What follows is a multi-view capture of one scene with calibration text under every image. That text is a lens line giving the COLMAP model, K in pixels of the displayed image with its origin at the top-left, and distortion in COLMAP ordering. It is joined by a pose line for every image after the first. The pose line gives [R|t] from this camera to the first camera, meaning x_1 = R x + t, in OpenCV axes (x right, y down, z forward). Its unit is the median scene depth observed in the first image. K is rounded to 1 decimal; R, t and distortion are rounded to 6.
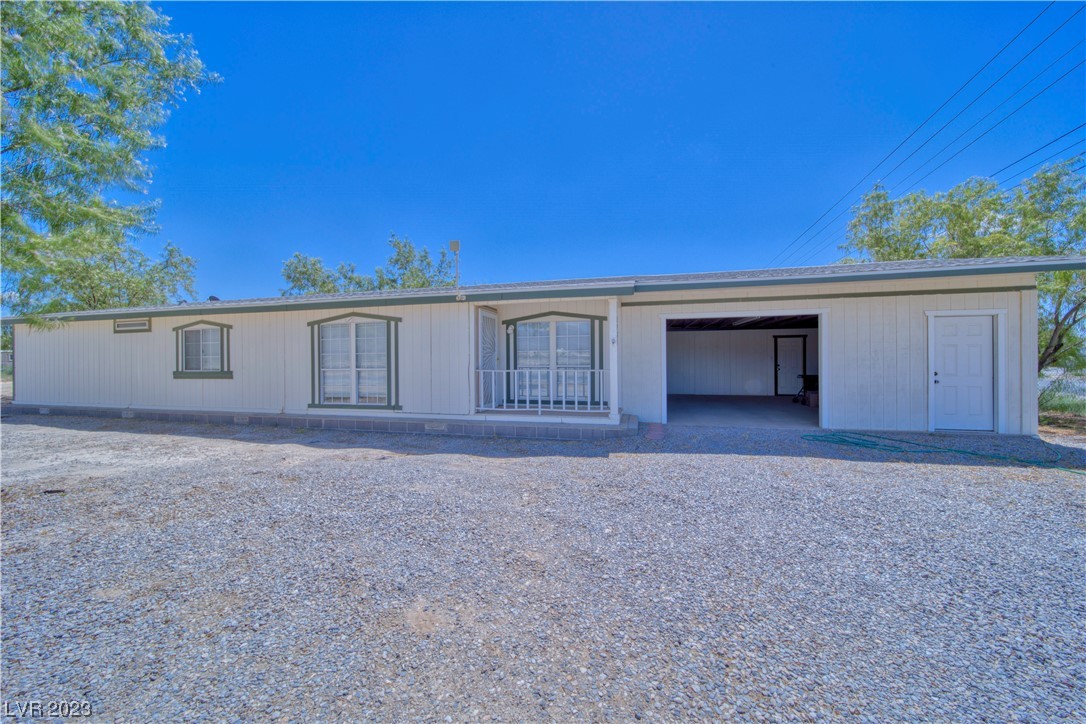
lens RADIAL K [[396.6, 0, 551.0], [0, 396.6, 361.7], [0, 0, 1]] dist [0.011297, 0.000244]
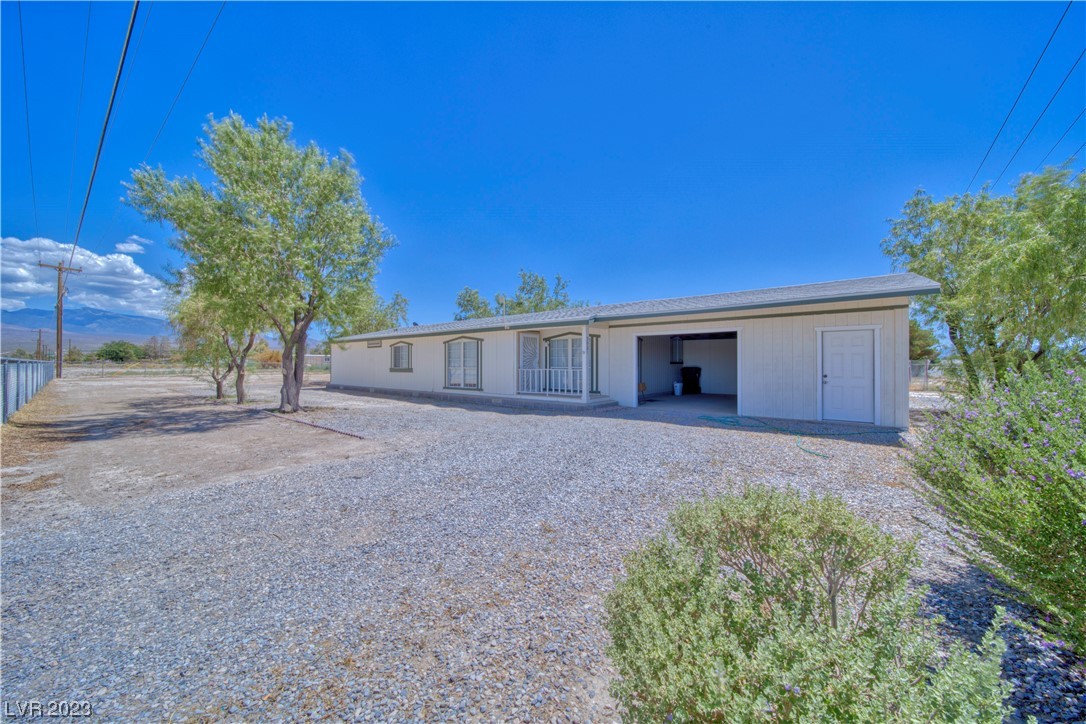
lens RADIAL K [[396.6, 0, 549.9], [0, 396.6, 367.2], [0, 0, 1]] dist [0.011297, 0.000244]
pose [[0.911090, 0.009475, -0.412099, 0.593984], [-0.004213, 0.999898, 0.013677, -0.010998], [0.412186, -0.010725, 0.911037, -0.457458]]
